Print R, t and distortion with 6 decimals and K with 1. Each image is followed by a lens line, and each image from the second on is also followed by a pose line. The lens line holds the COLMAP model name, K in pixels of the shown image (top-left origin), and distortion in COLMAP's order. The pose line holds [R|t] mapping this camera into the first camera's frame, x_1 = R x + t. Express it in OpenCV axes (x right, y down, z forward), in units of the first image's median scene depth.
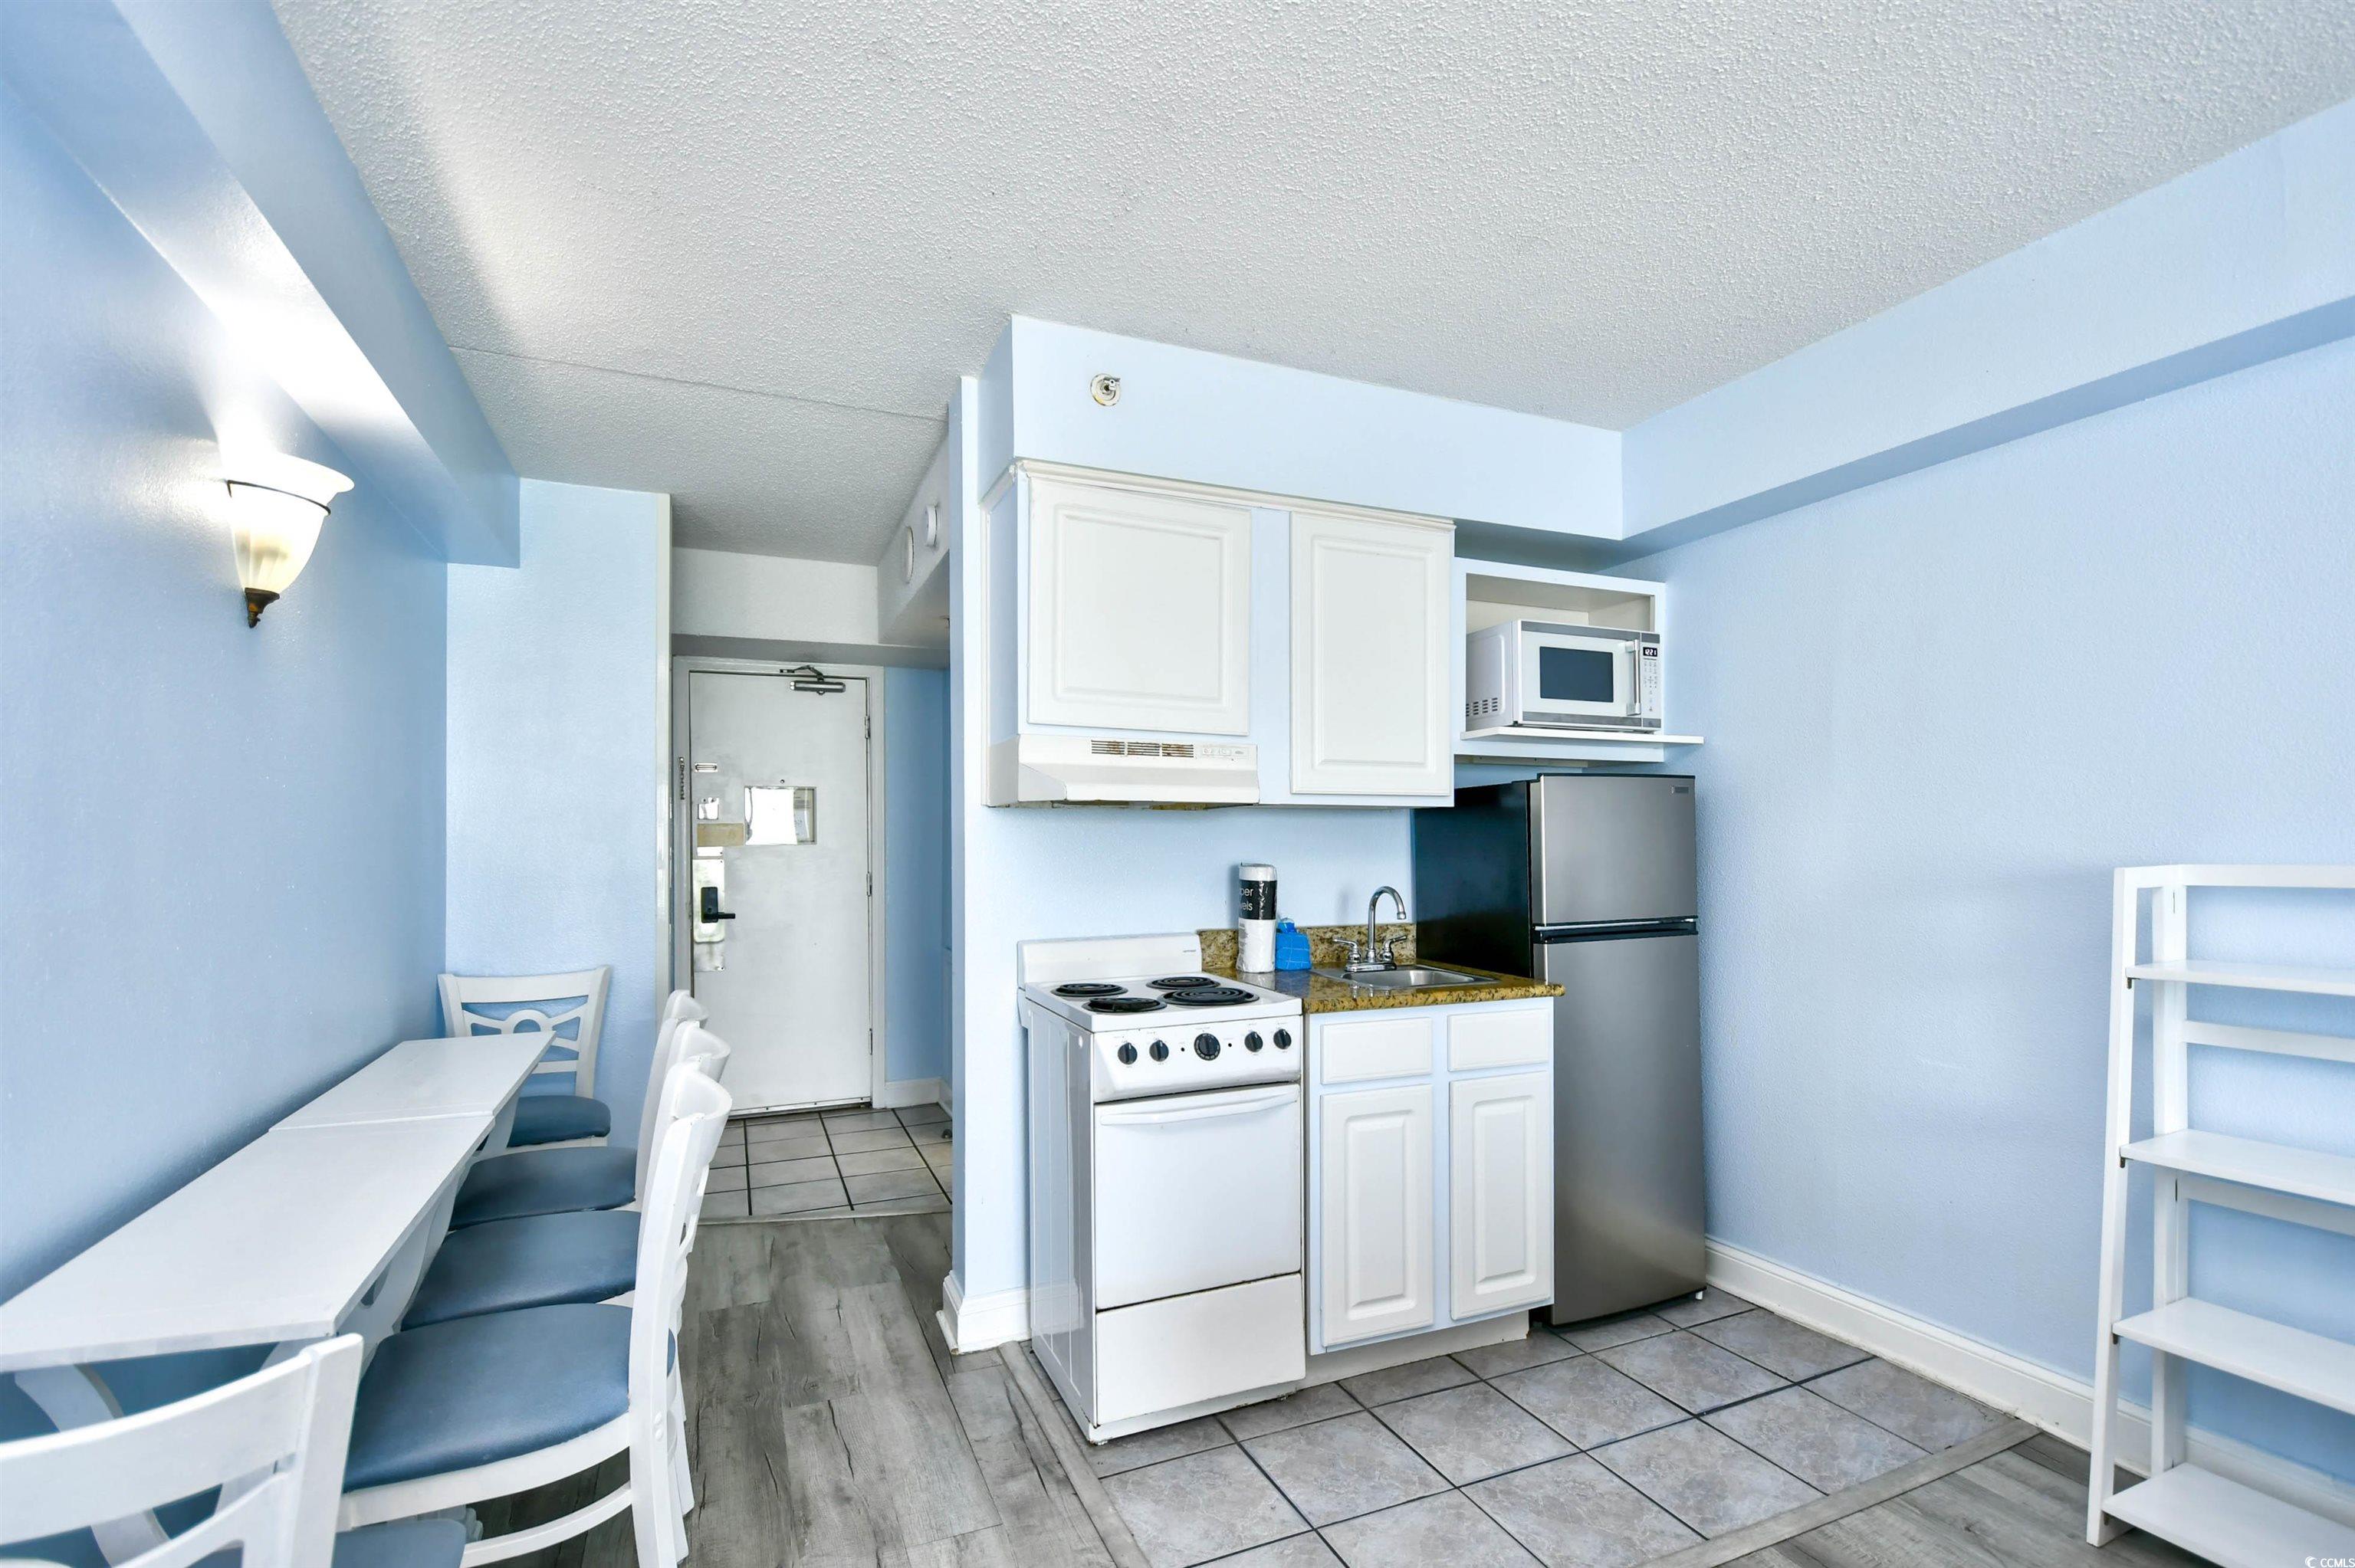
lens RADIAL K [[1059.8, 0, 1181.6], [0, 1059.8, 835.4], [0, 0, 1]] dist [0.009319, -0.020435]
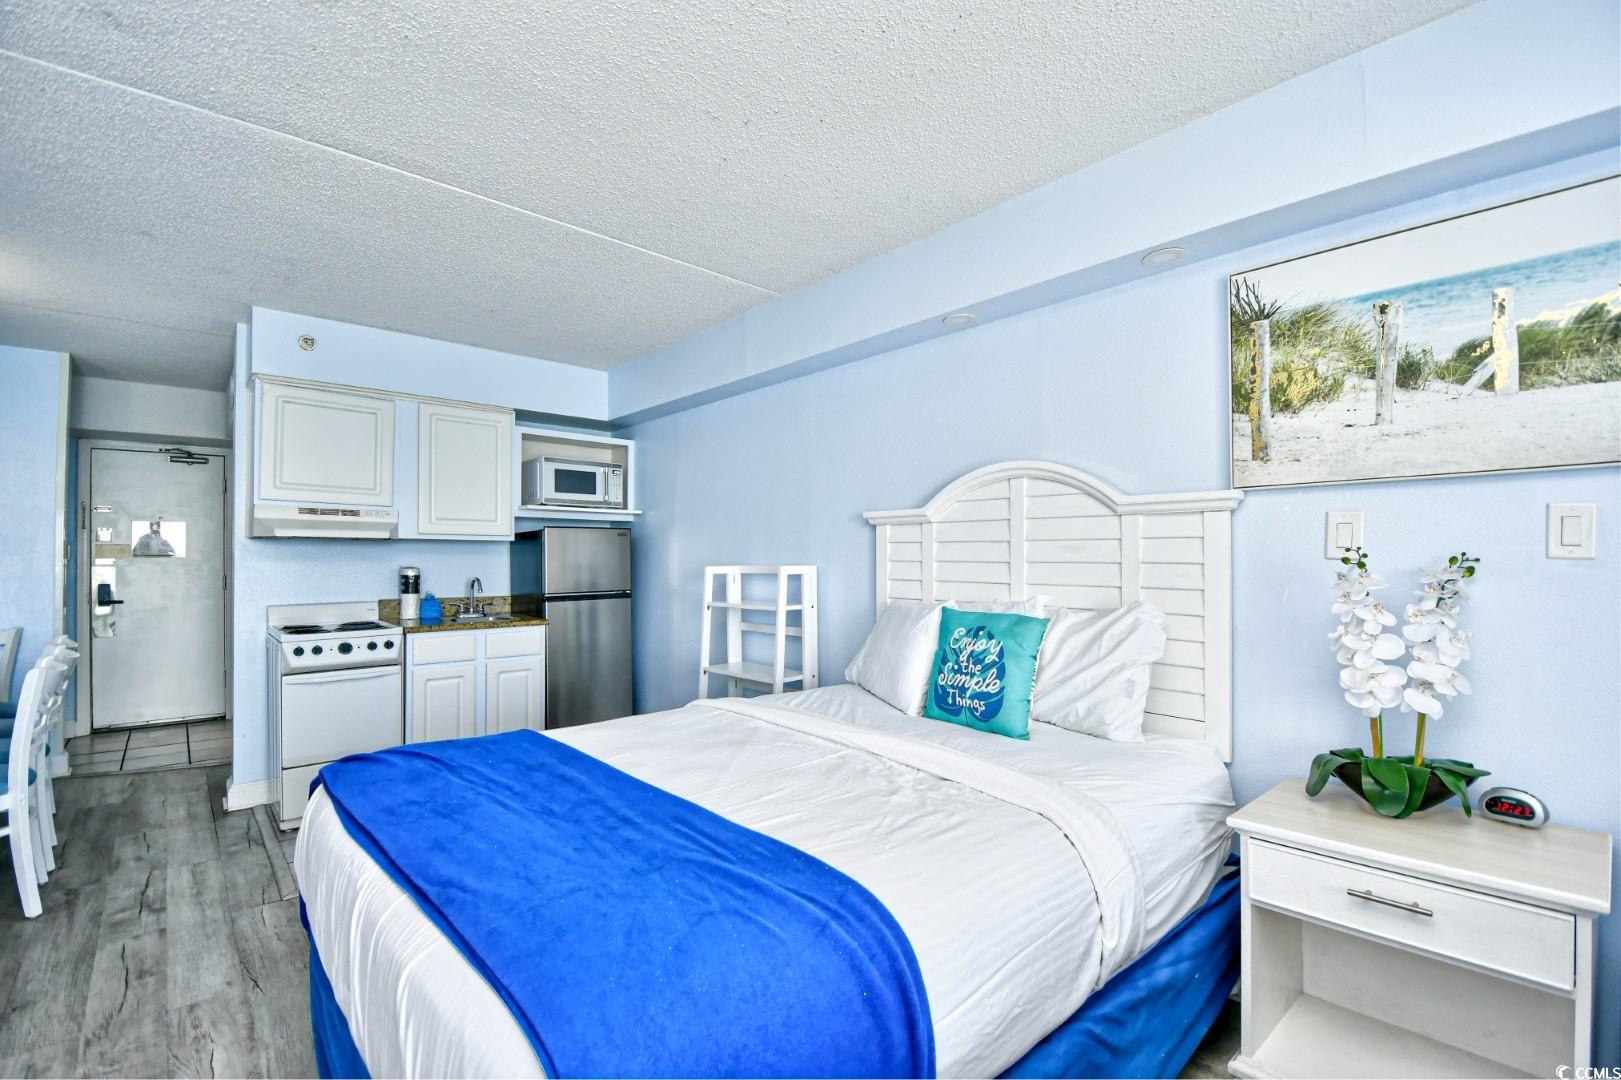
lens RADIAL K [[703.2, 0, 817.6], [0, 703.2, 550.9], [0, 0, 1]] dist [0.001655, -0.016345]
pose [[0.942497, 0.007728, 0.334127, 0.370974], [-0.006191, 0.999965, -0.005665, -0.002142], [-0.334159, 0.003271, 0.942511, -0.573339]]
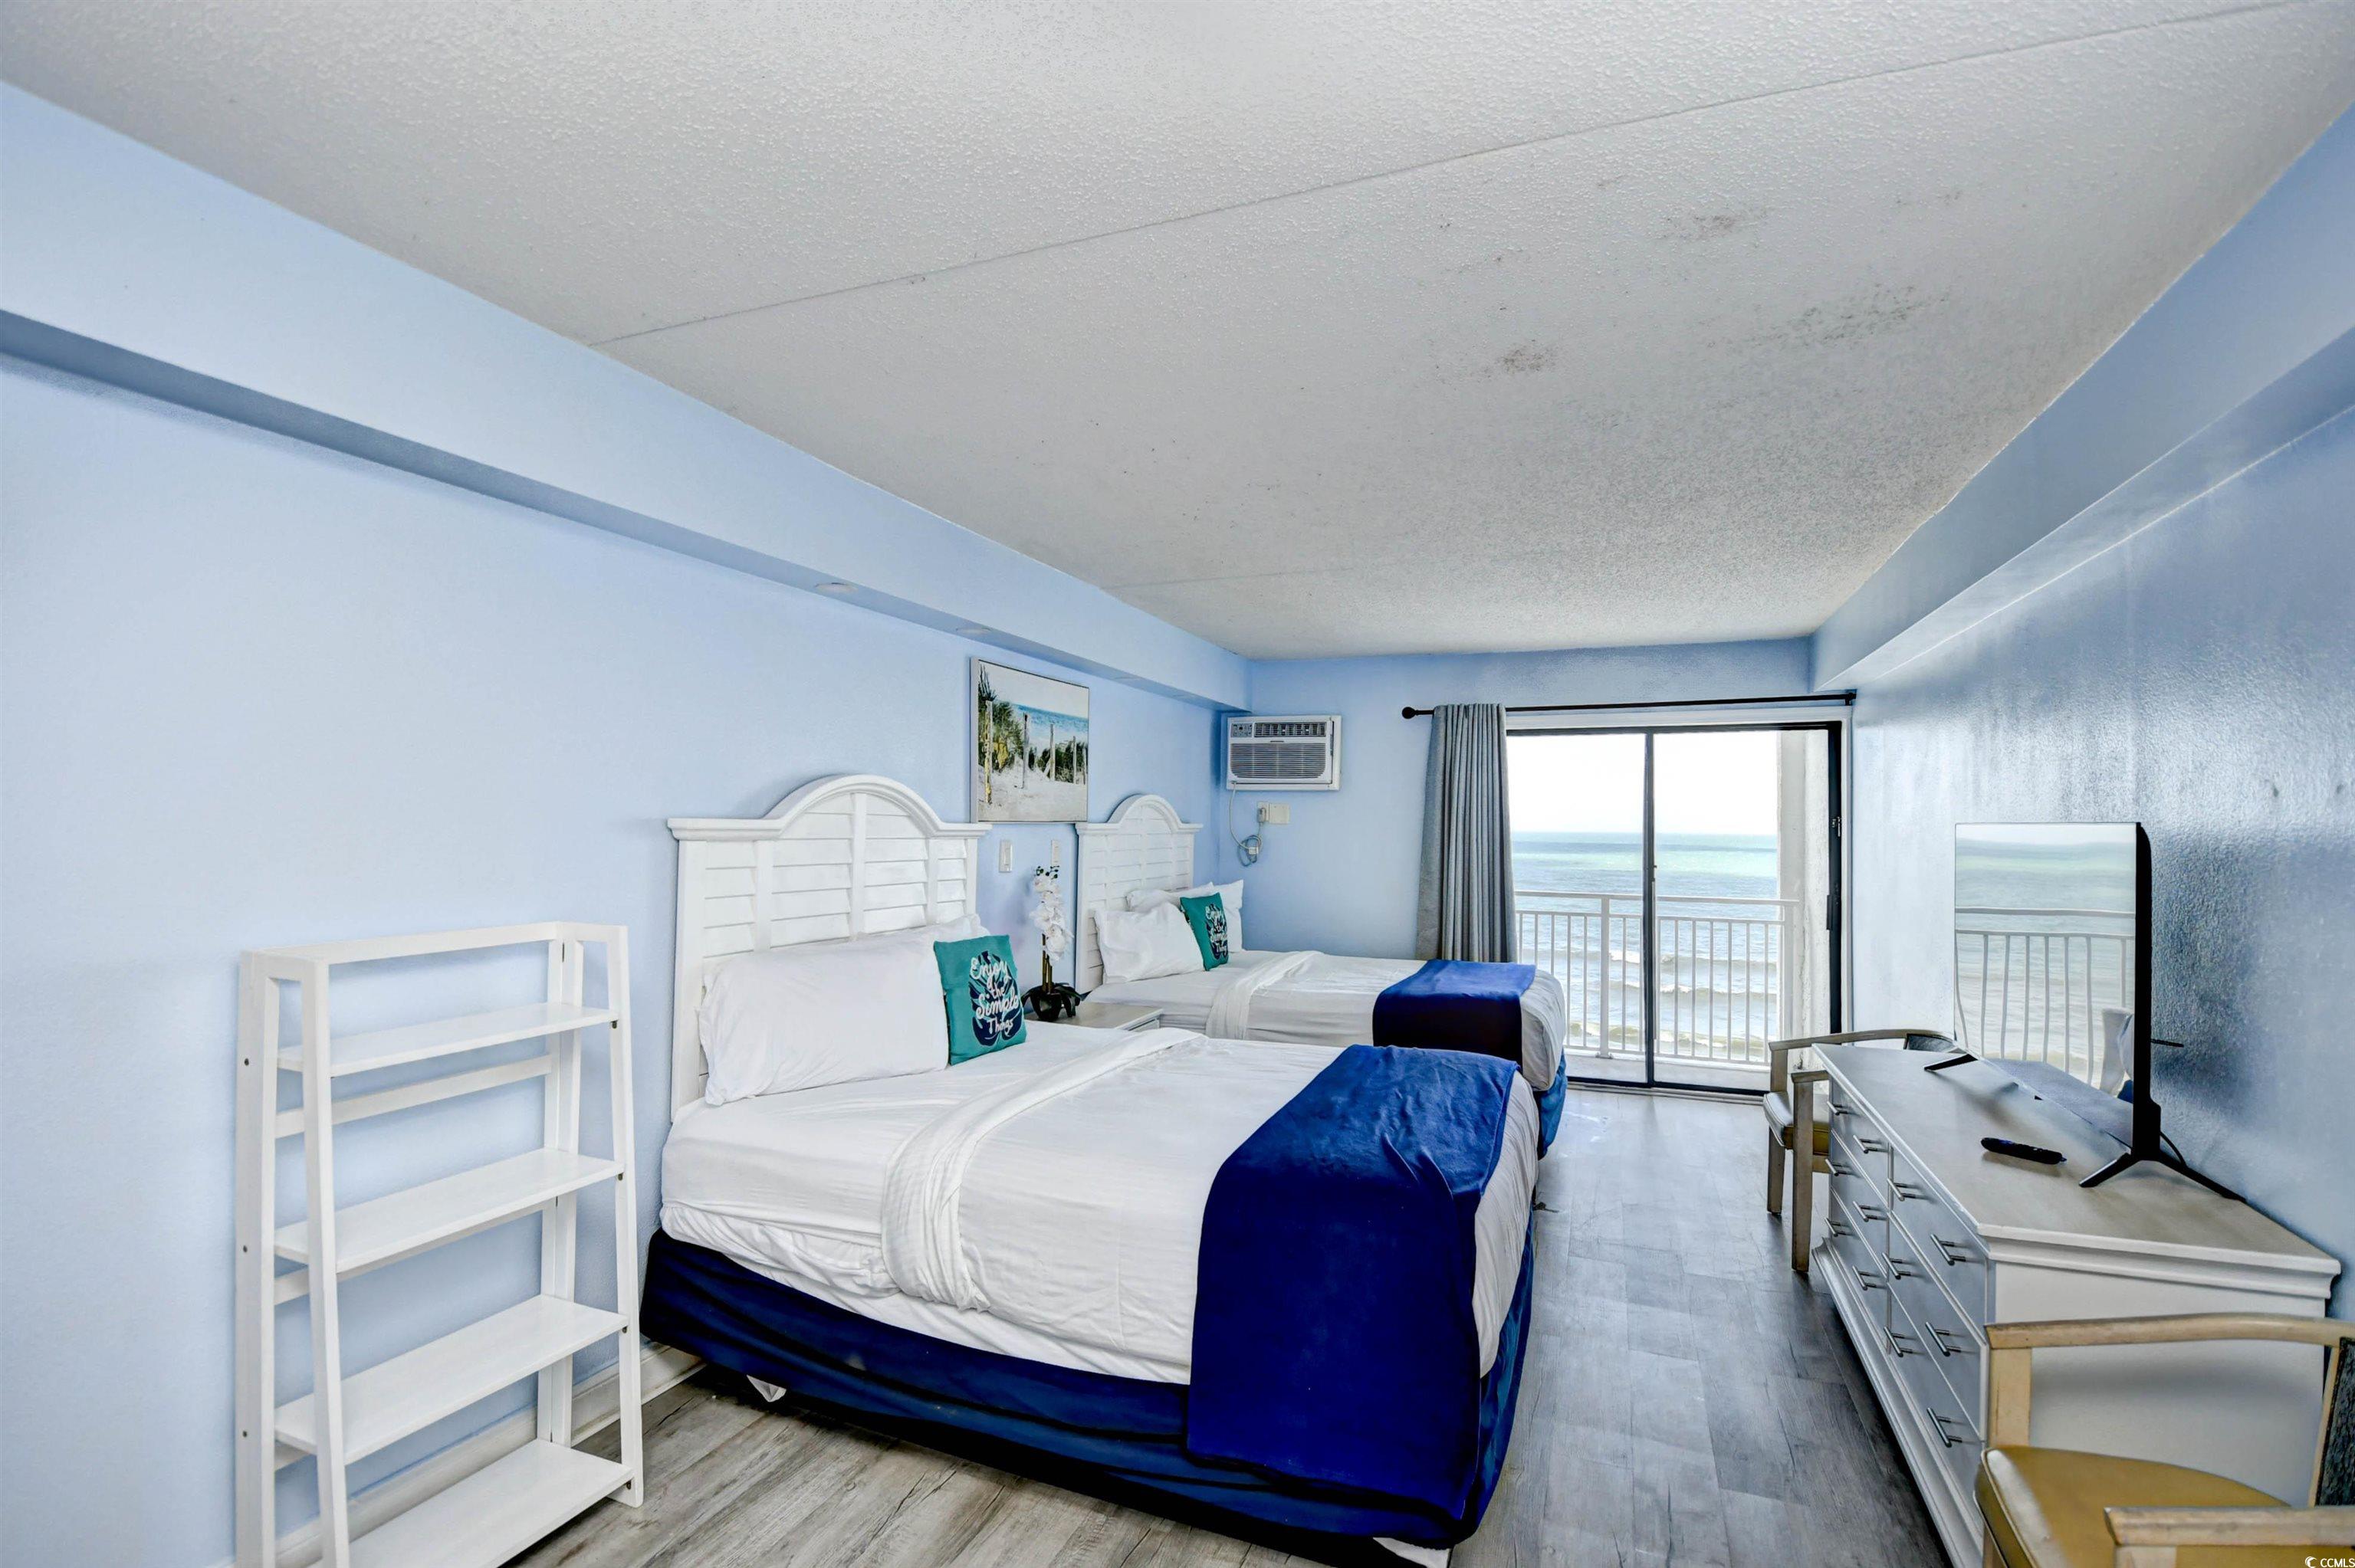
lens RADIAL K [[1073.6, 0, 1187.2], [0, 1073.6, 809.7], [0, 0, 1]] dist [-0.000792, -0.000048]
pose [[-0.710994, 0.012288, 0.703091, -0.200924], [-0.007824, 0.999647, -0.025383, -0.054313], [-0.703155, -0.023548, -0.710647, 0.782016]]
